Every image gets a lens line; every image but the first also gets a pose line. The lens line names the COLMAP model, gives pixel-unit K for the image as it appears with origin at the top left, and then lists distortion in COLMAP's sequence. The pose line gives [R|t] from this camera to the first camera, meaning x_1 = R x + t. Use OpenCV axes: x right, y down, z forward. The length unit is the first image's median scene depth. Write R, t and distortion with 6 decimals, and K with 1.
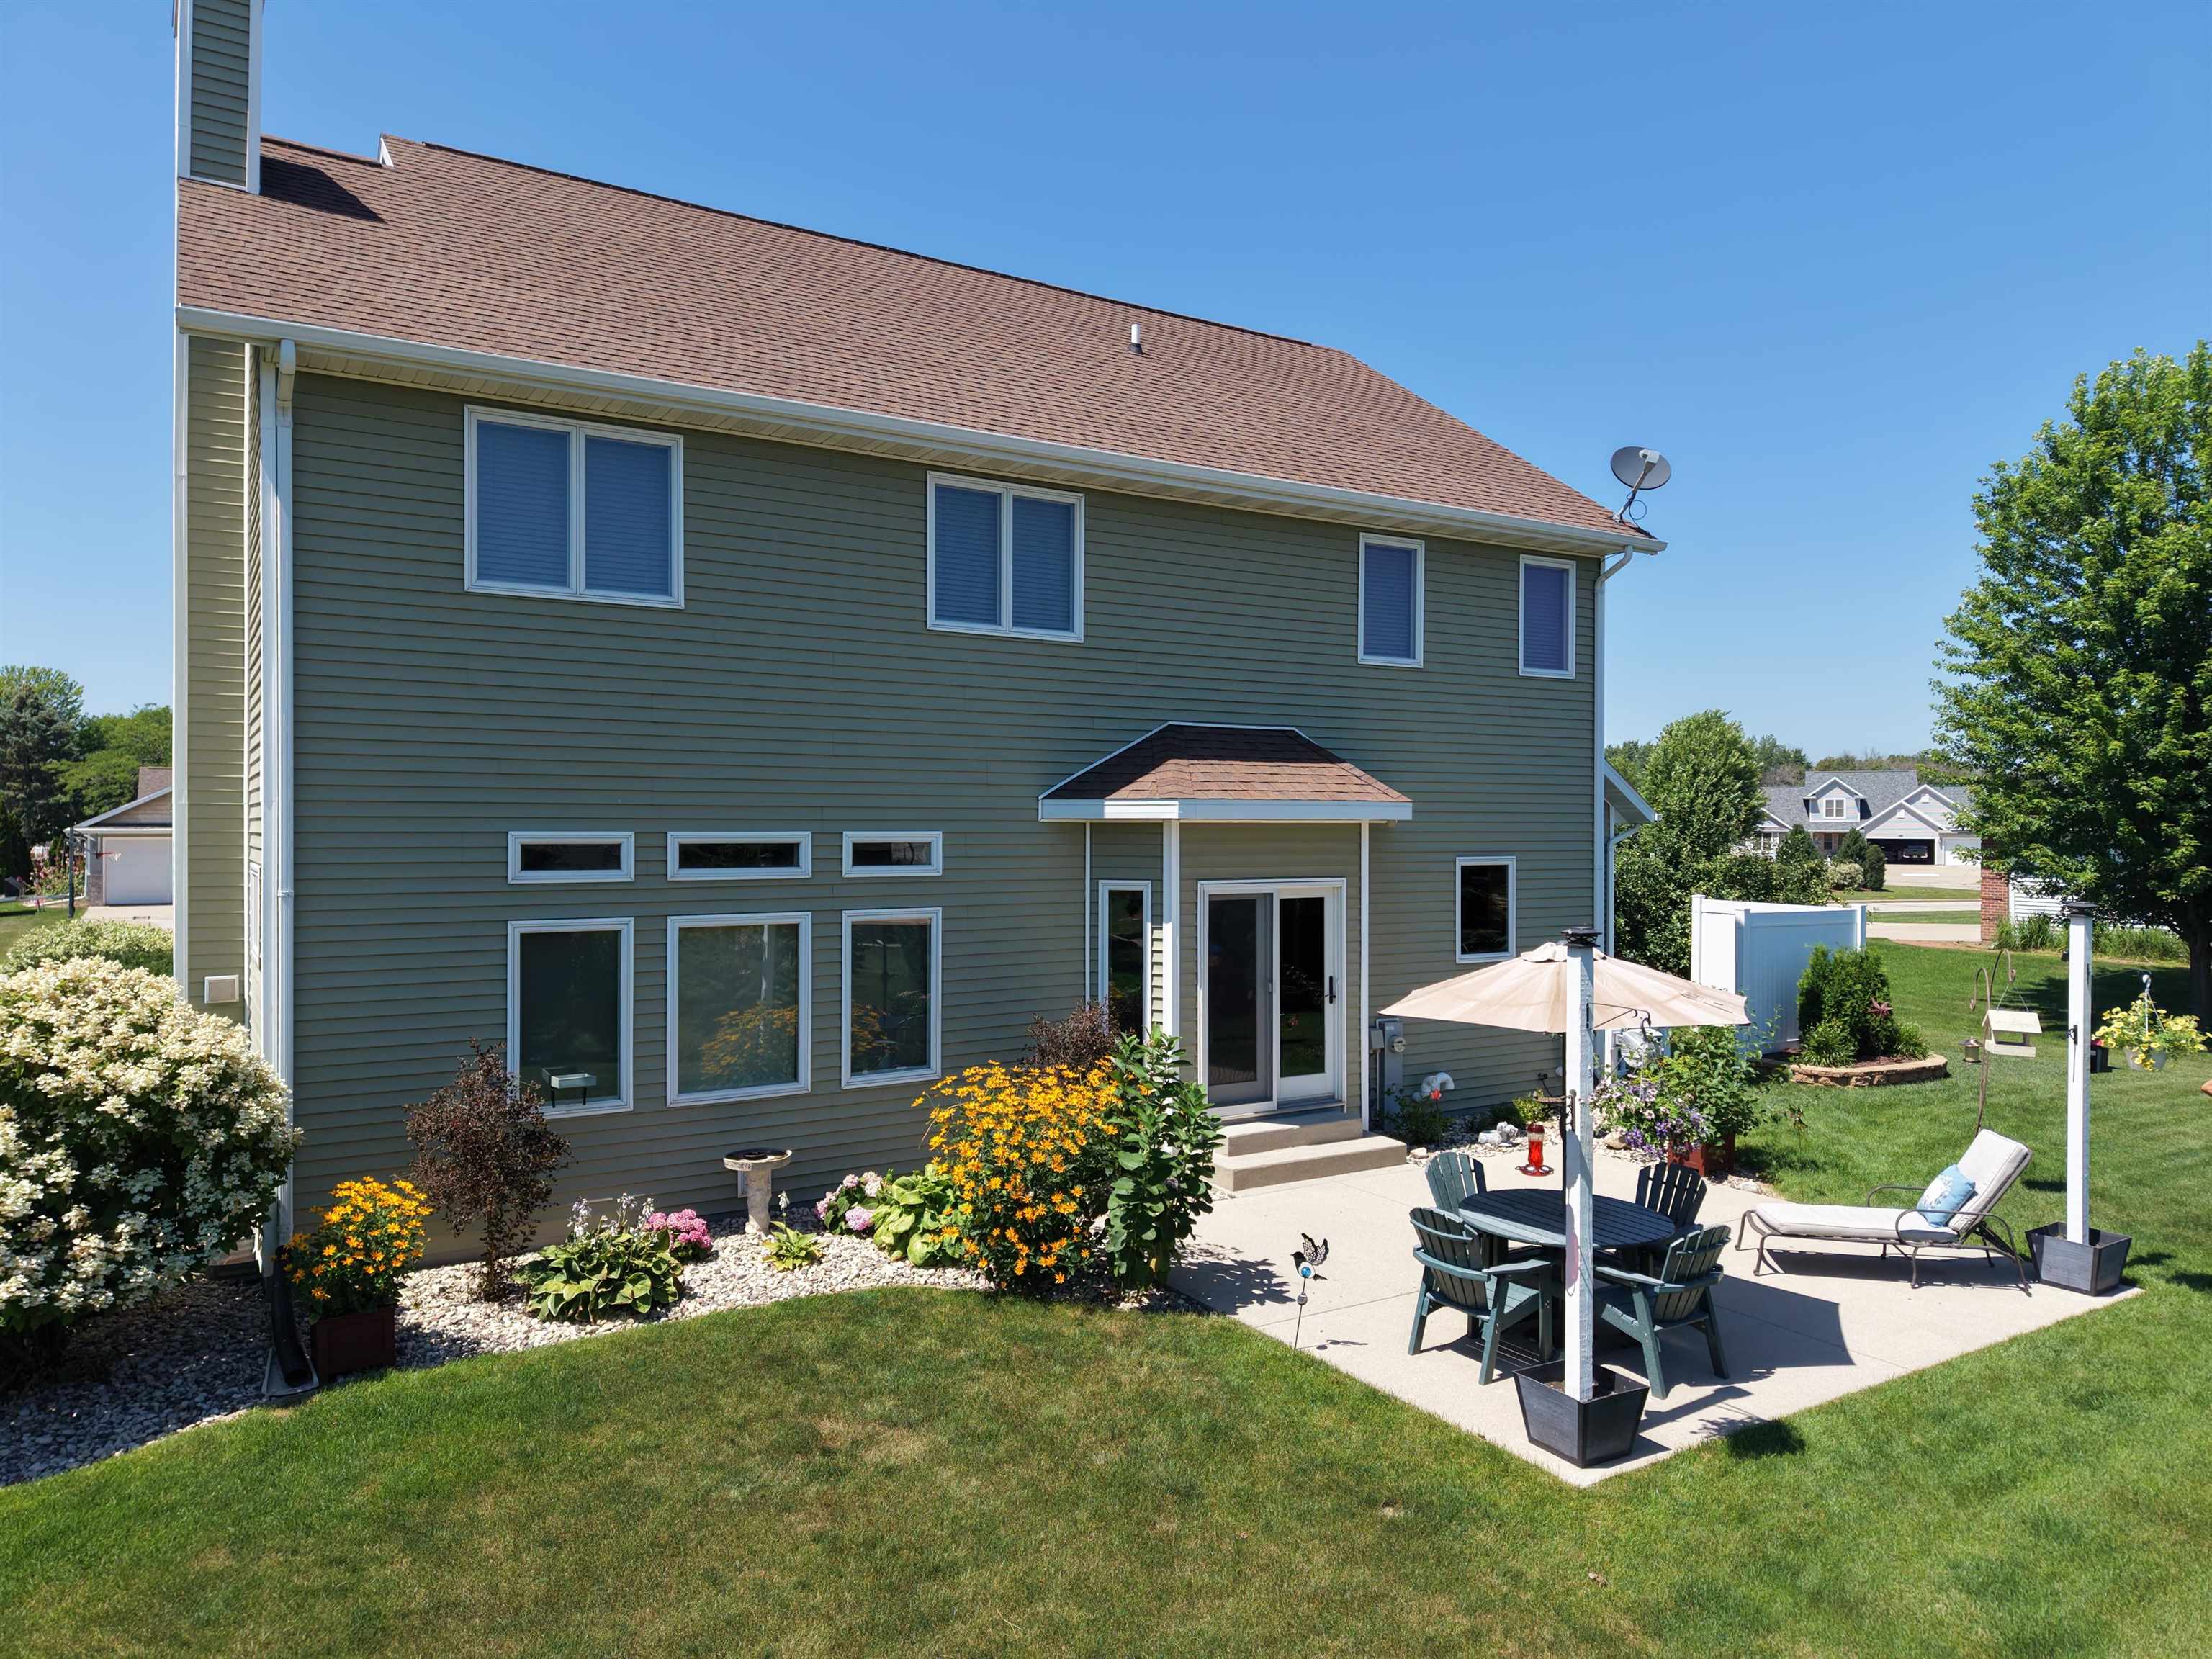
lens RADIAL K [[1537.5, 0, 1106.0], [0, 1537.5, 829.5], [0, 0, 1]] dist [0.029069, -0.003185]
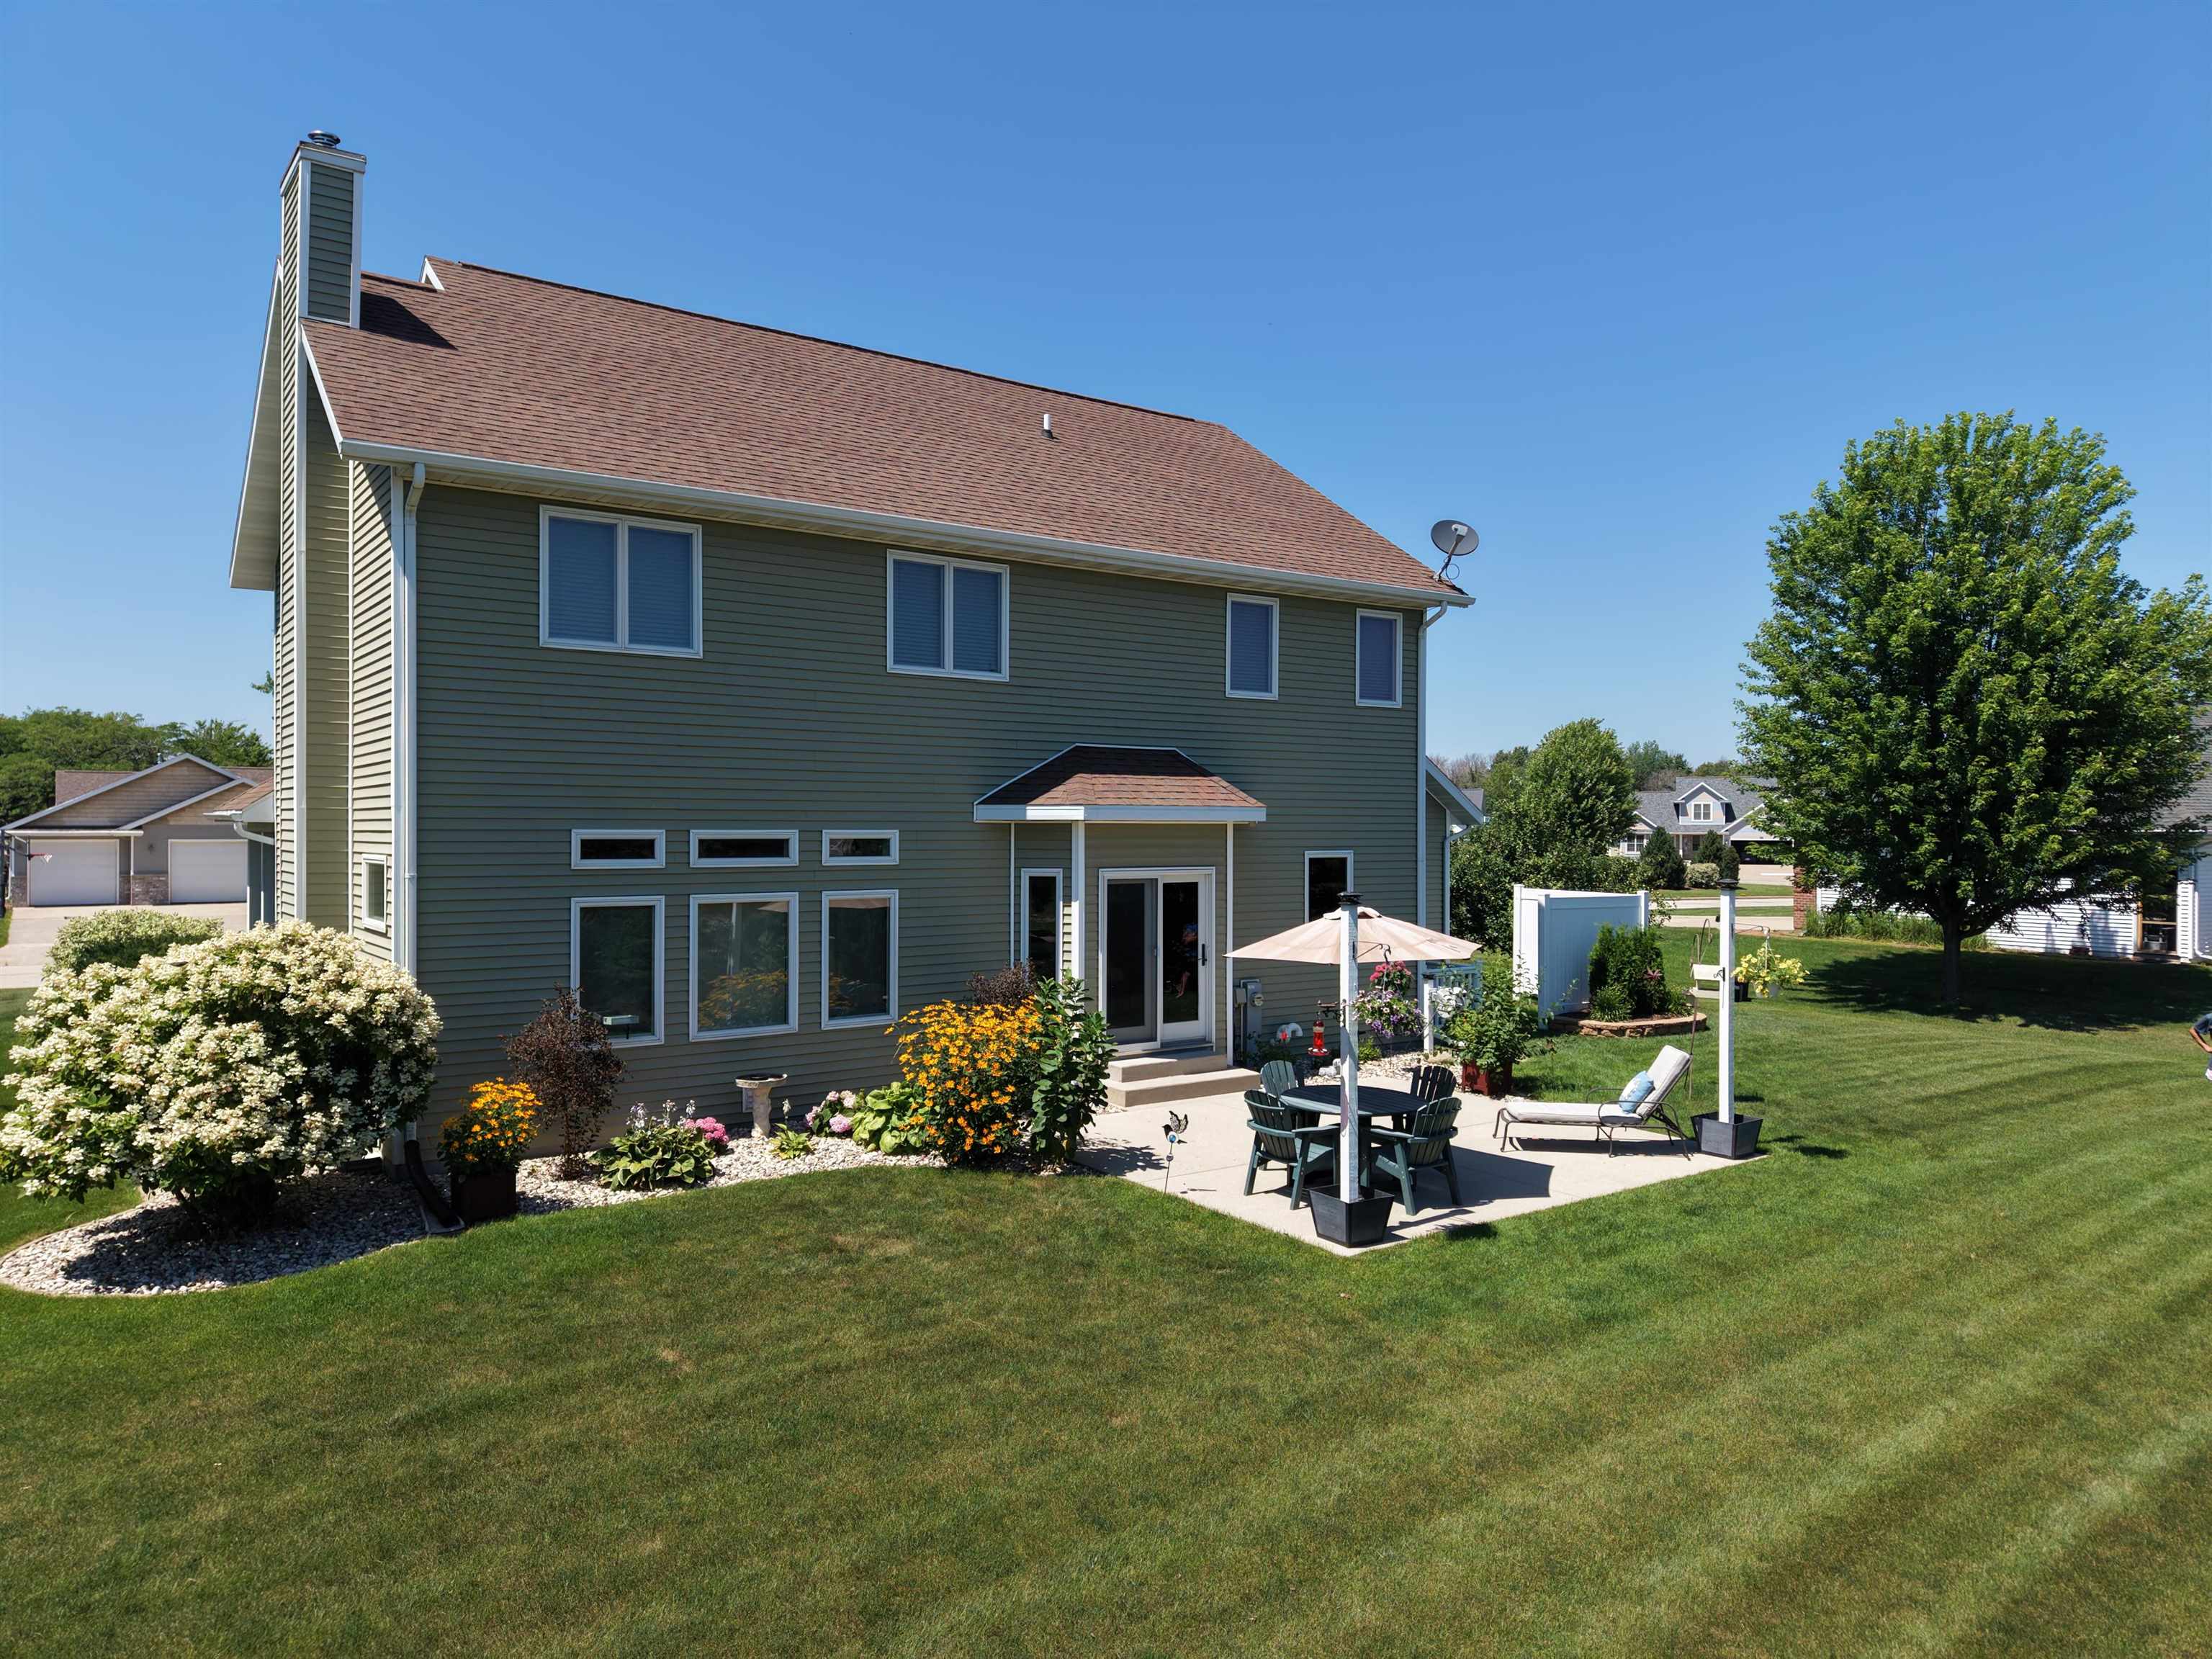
lens RADIAL K [[1546.0, 0, 1106.0], [0, 1546.0, 829.5], [0, 0, 1]] dist [0.083010, -0.000120]
pose [[0.998109, -0.000501, 0.061468, -0.015083], [0.000631, 0.999998, -0.002107, 0.004127], [-0.061467, 0.002142, 0.998107, -0.331328]]
